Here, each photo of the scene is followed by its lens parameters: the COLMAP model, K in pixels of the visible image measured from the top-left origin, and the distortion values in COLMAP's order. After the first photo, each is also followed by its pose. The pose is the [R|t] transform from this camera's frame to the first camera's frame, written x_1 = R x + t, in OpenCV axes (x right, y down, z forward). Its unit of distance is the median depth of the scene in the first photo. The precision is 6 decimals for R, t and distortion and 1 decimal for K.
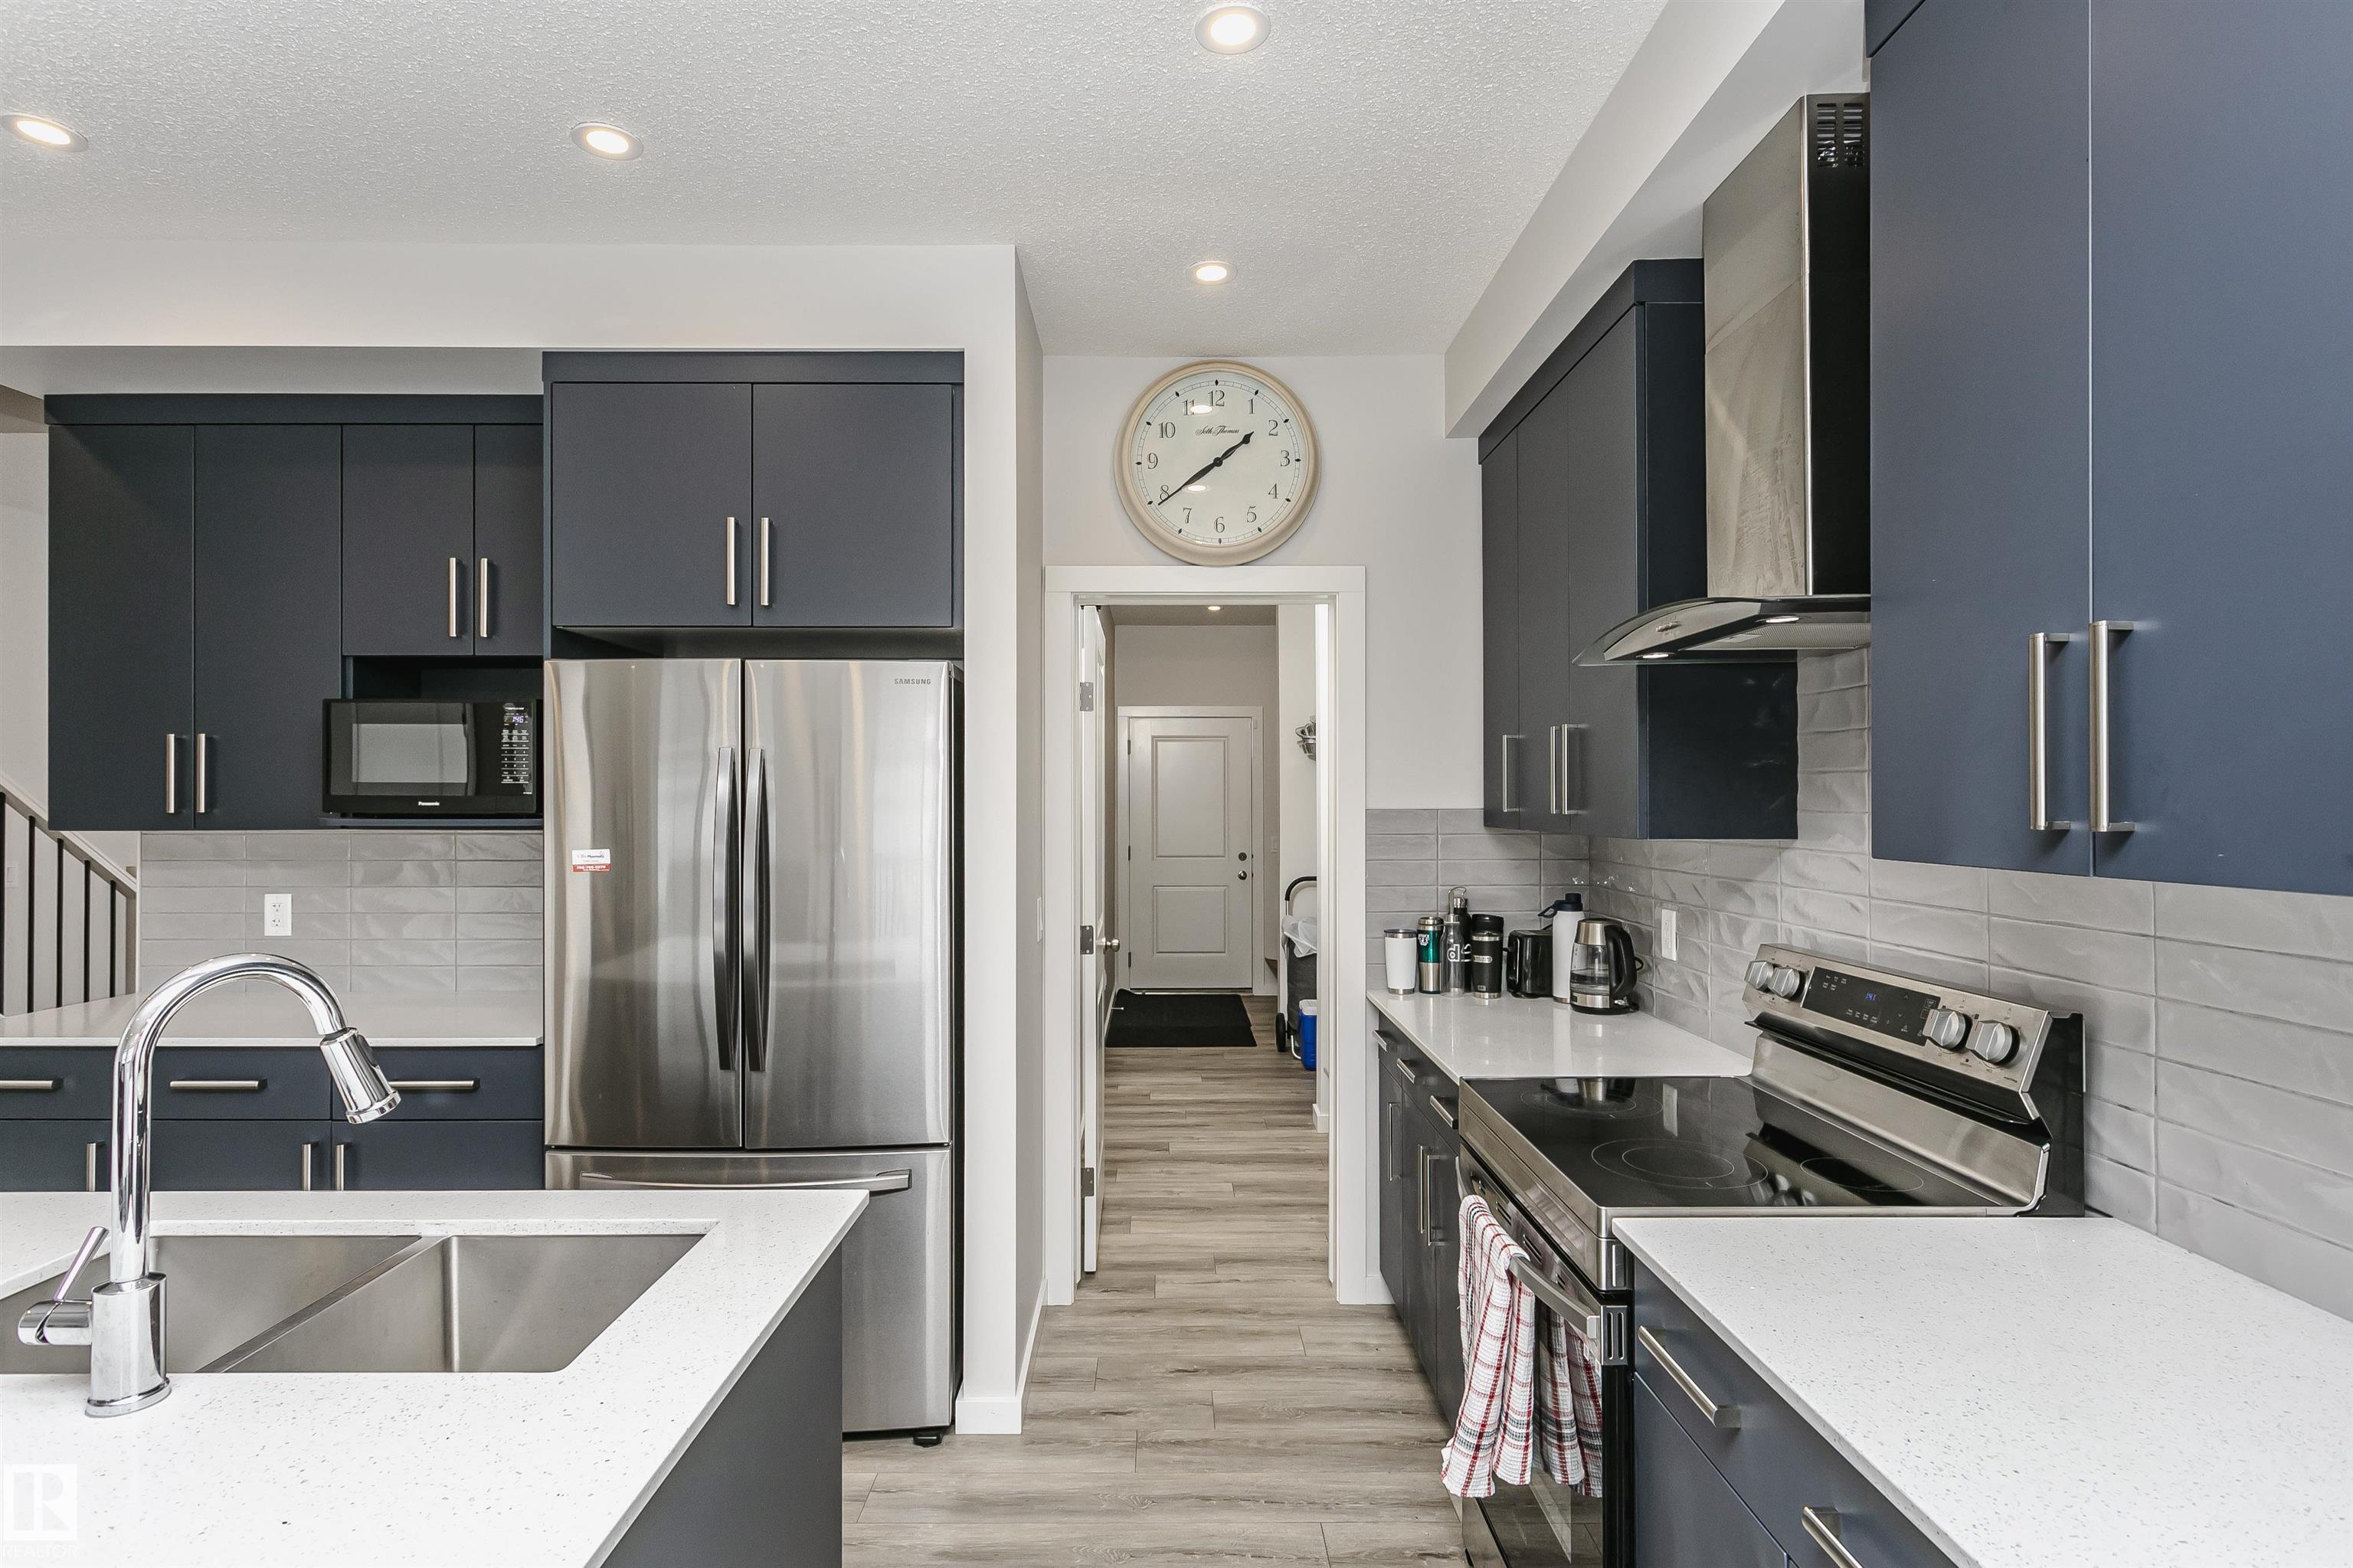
lens RADIAL K [[1204.6, 0, 1166.1], [0, 1204.6, 793.9], [0, 0, 1]] dist [-0.002316, 0.003604]
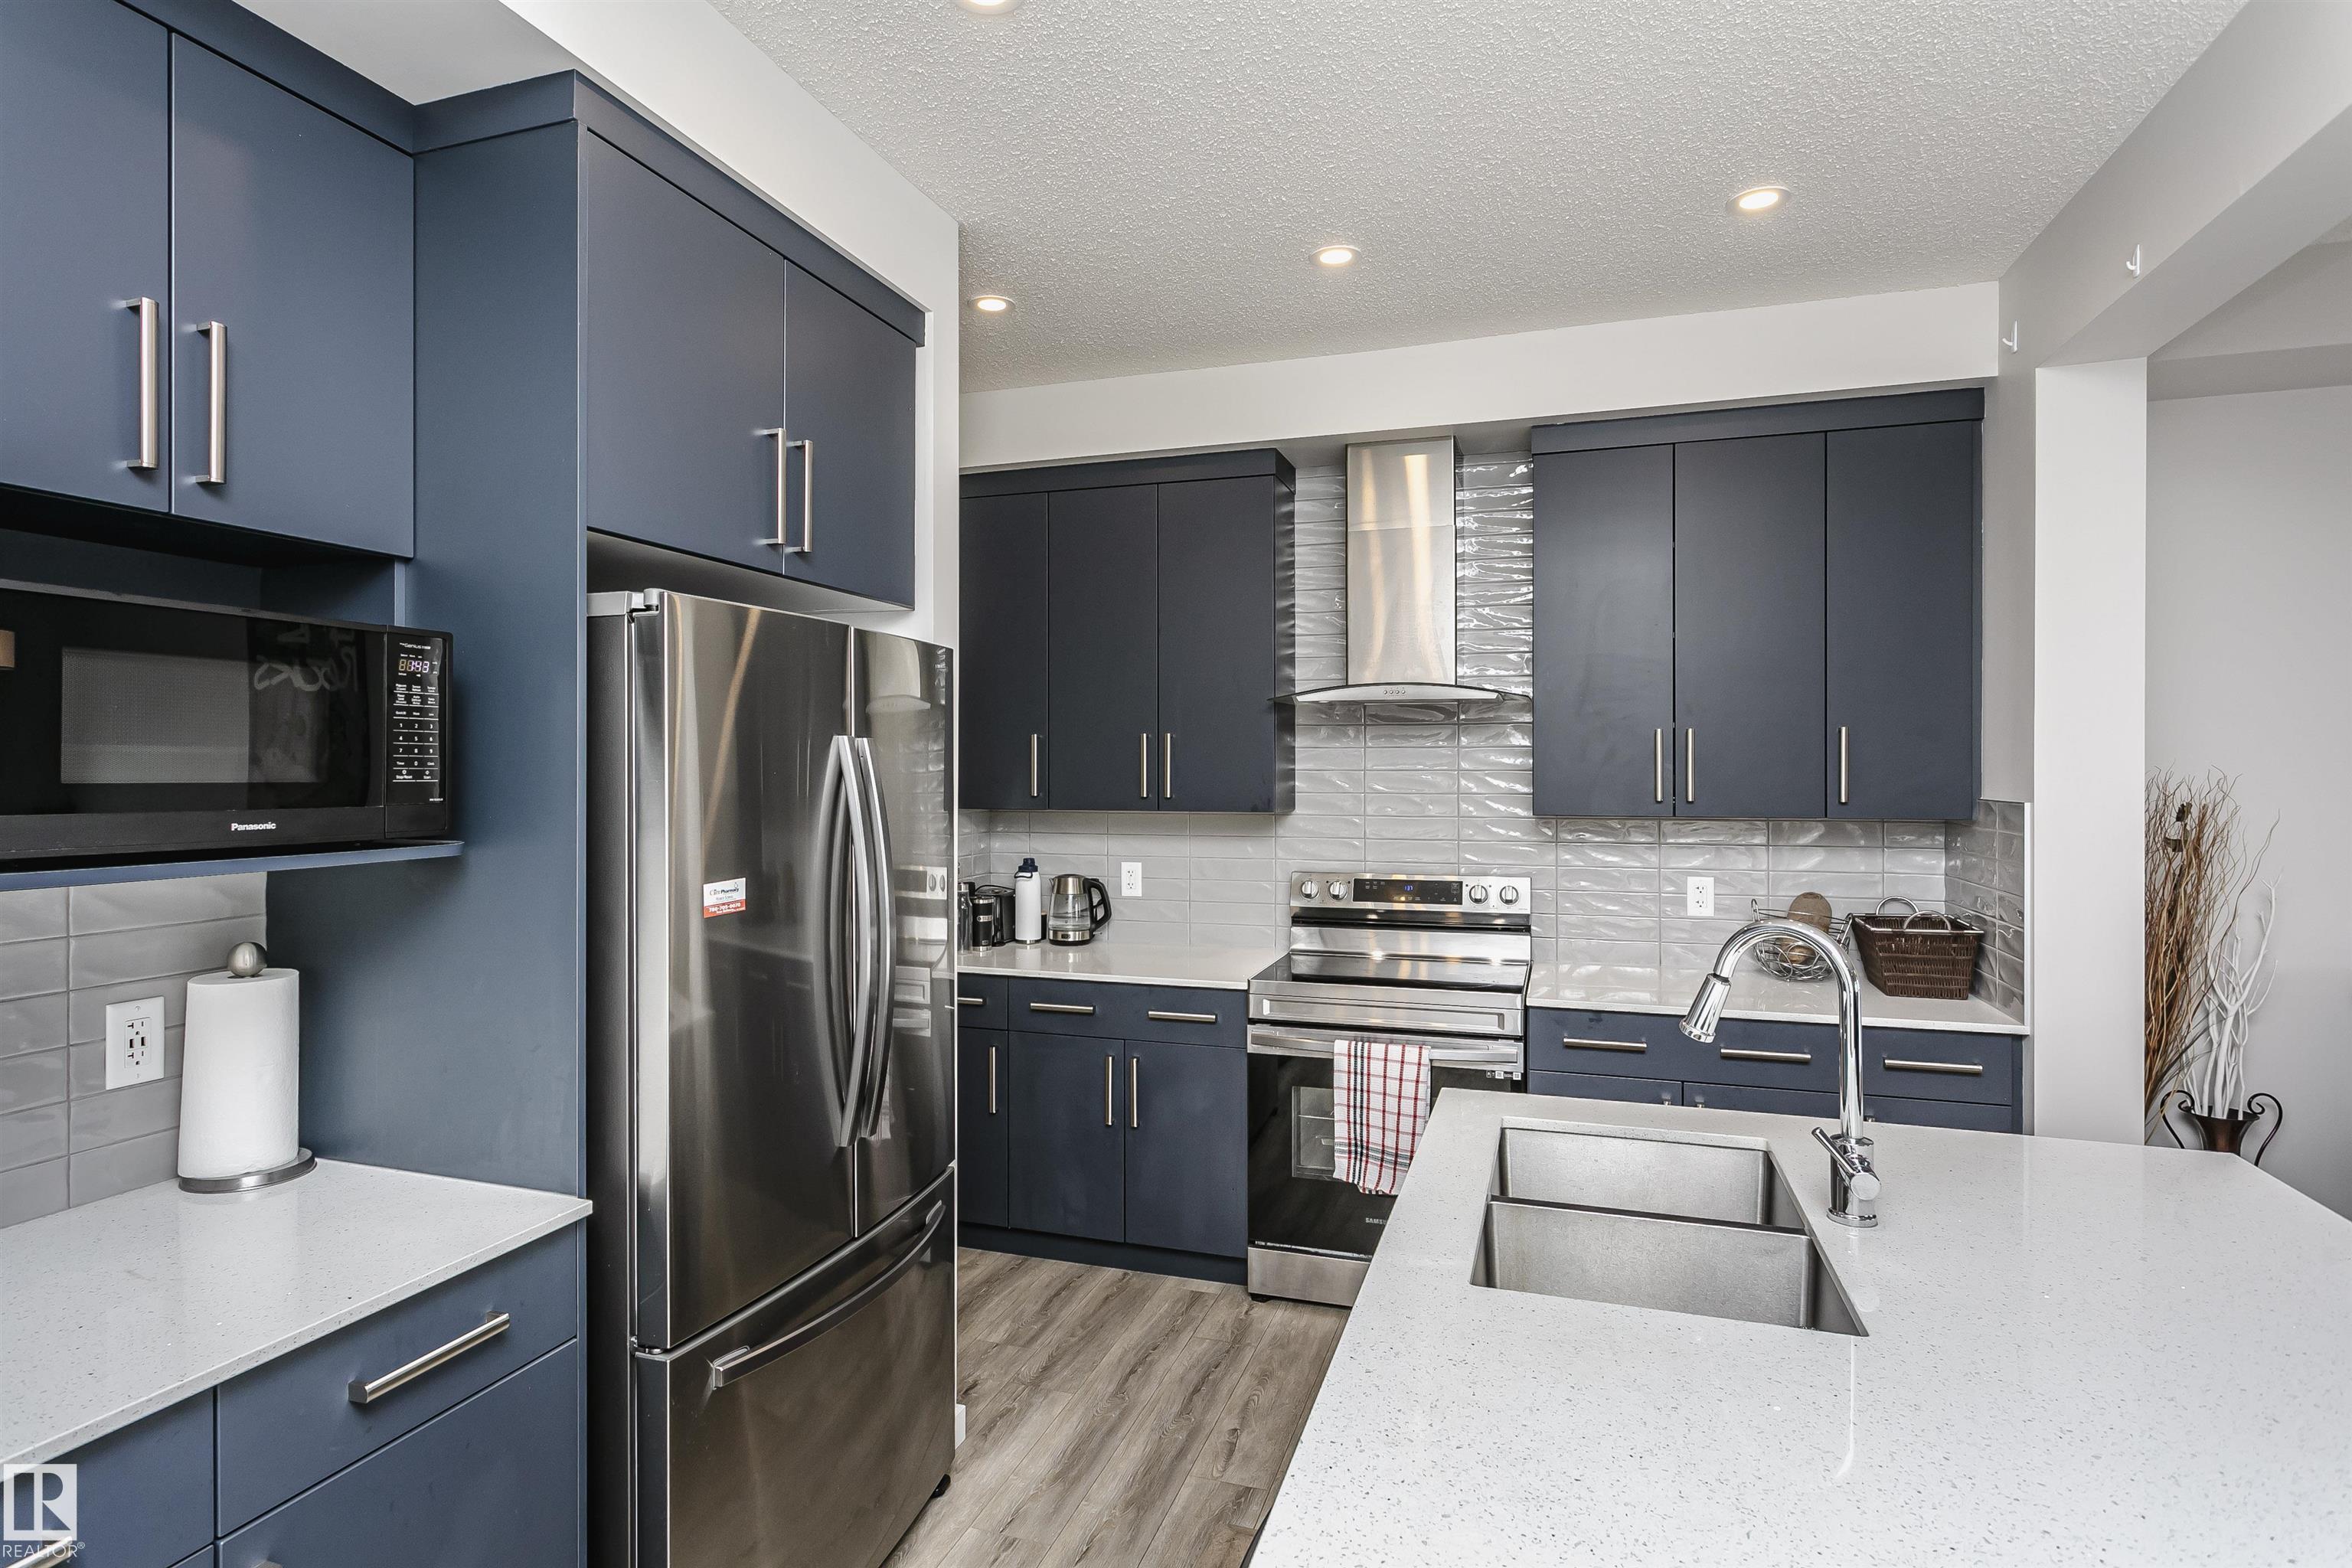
lens RADIAL K [[1252.9, 0, 1161.3], [0, 1252.9, 771.1], [0, 0, 1]] dist [0.019574, 0.000162]
pose [[0.315885, -0.002410, 0.948794, -0.981382], [-0.006800, 0.999965, 0.004804, -0.018993], [-0.948773, -0.007970, 0.315858, 0.494371]]
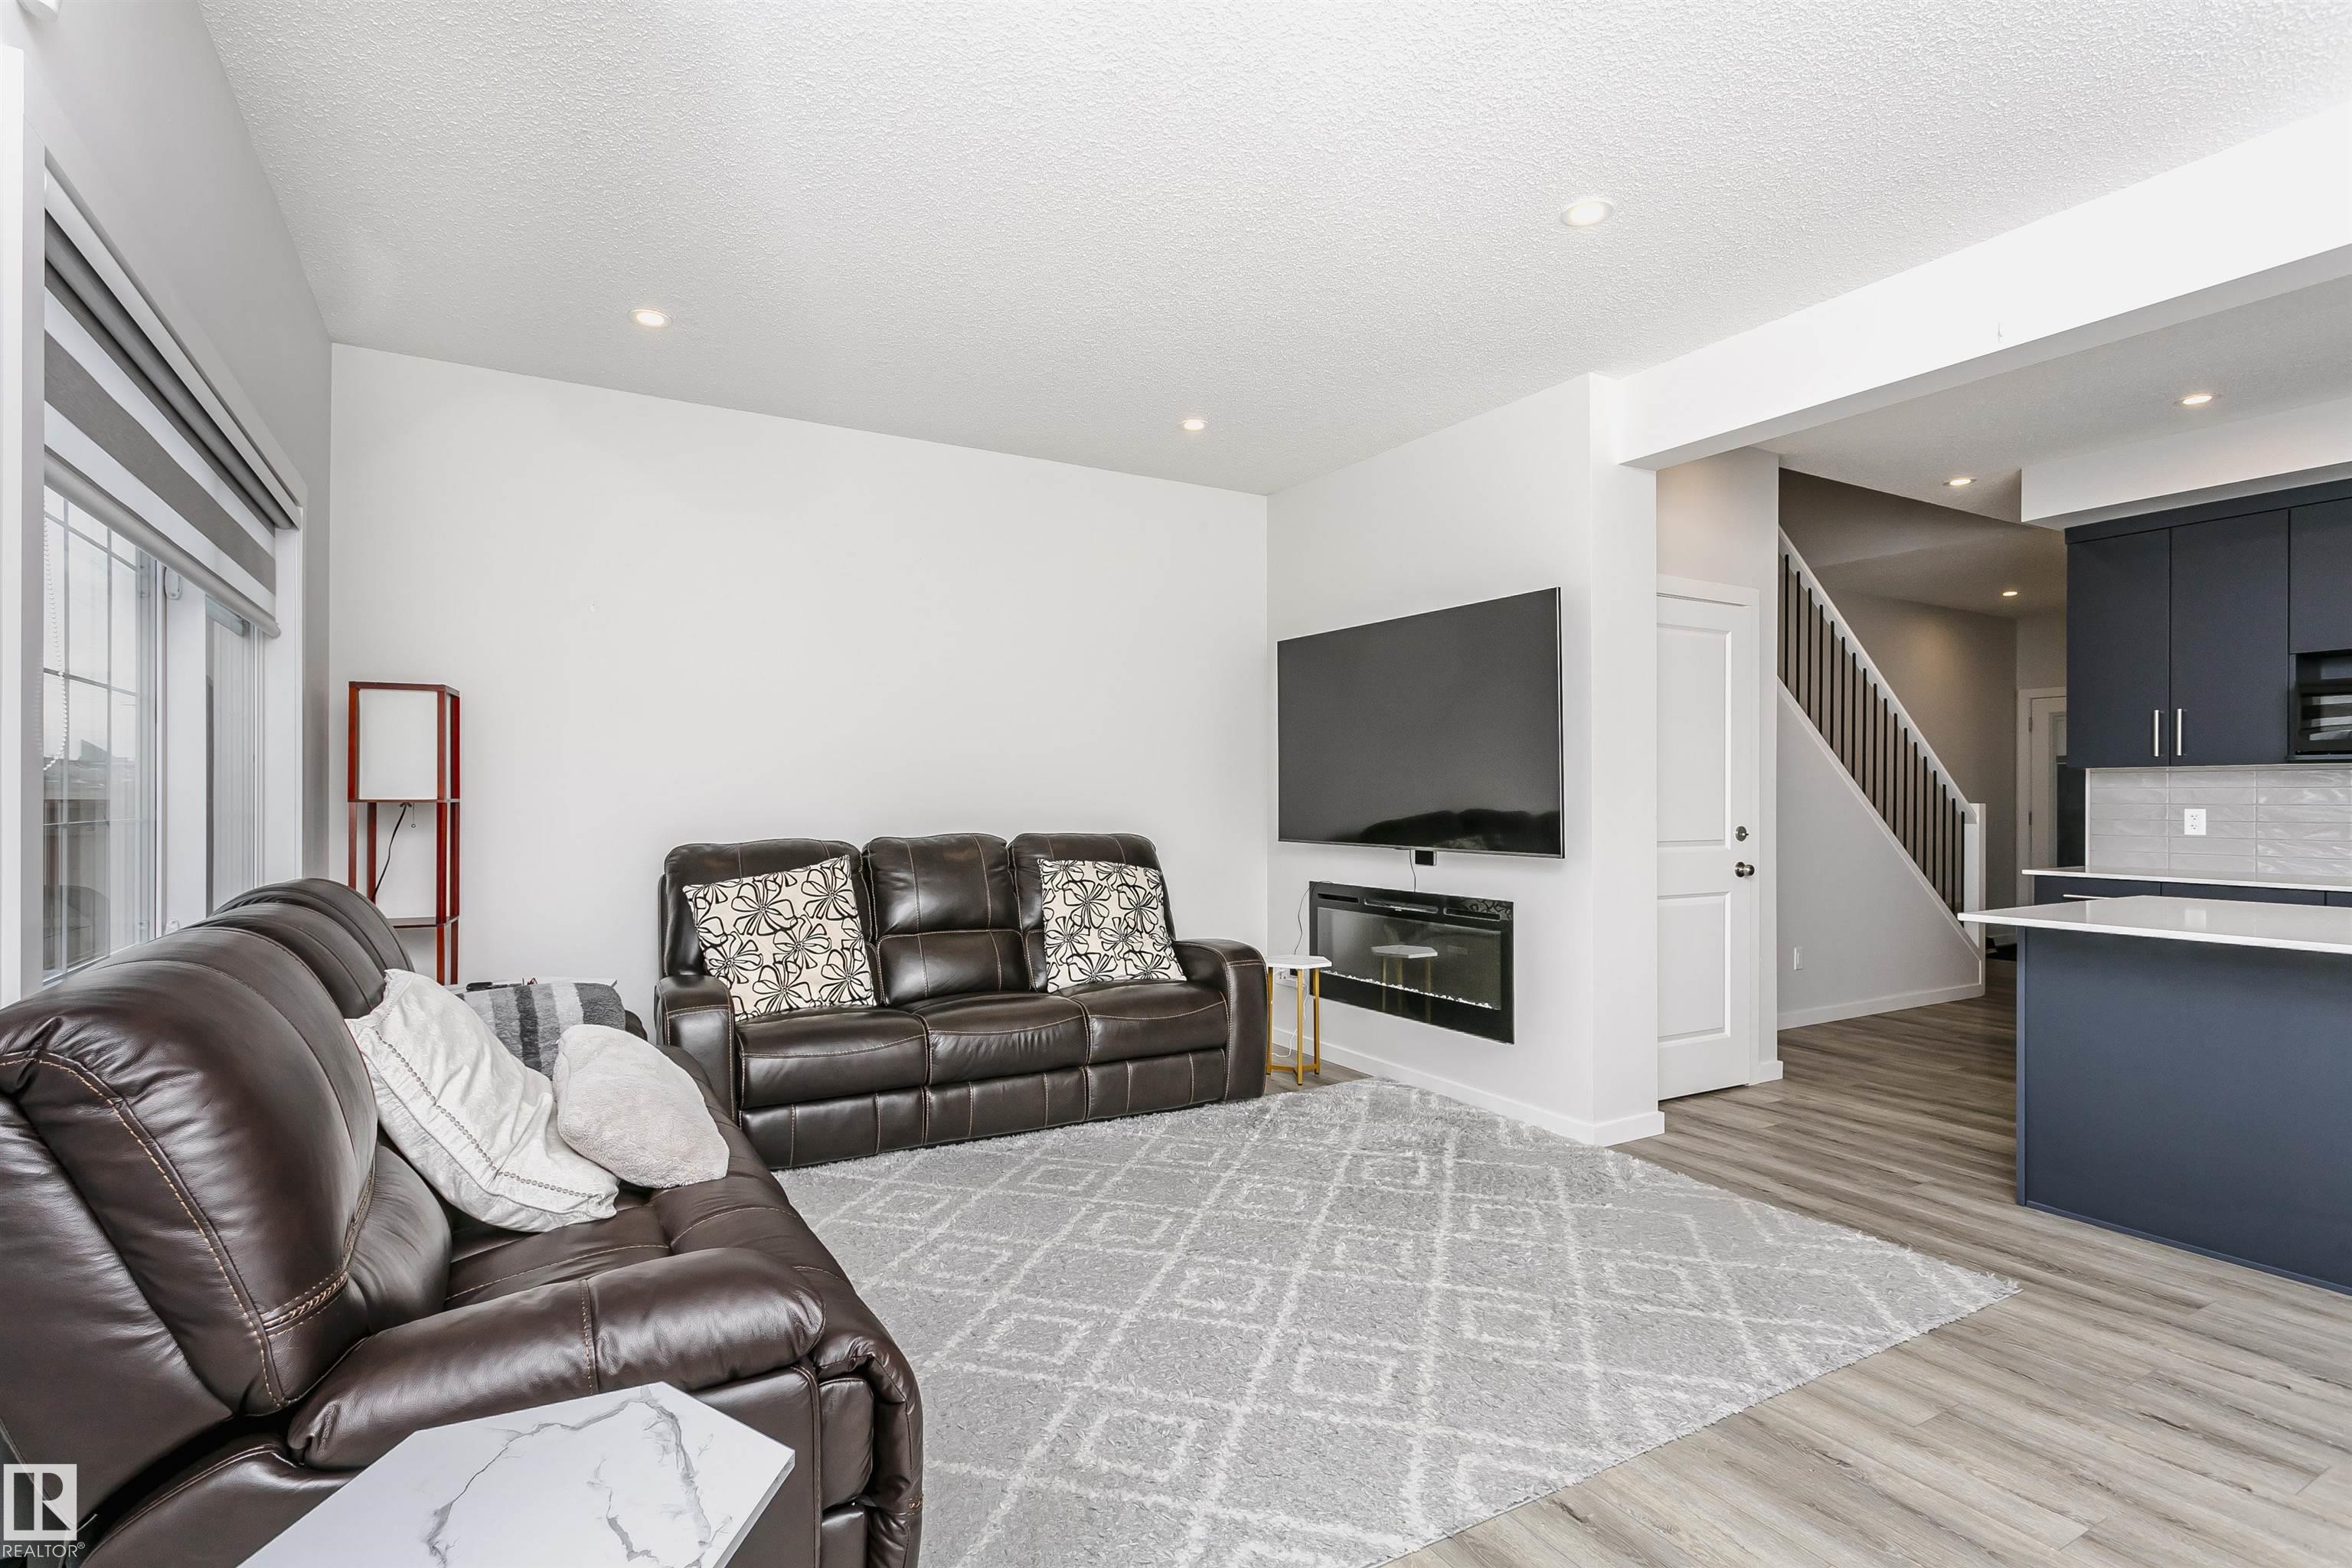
lens RADIAL K [[1136.1, 0, 1168.2], [0, 1136.1, 790.9], [0, 0, 1]] dist [0.005622, 0.001075]
pose [[0.497333, -0.001753, -0.867558, -0.117594], [0.003212, 0.999995, -0.000179, 0.065056], [0.867554, -0.002697, 0.497336, -1.094692]]
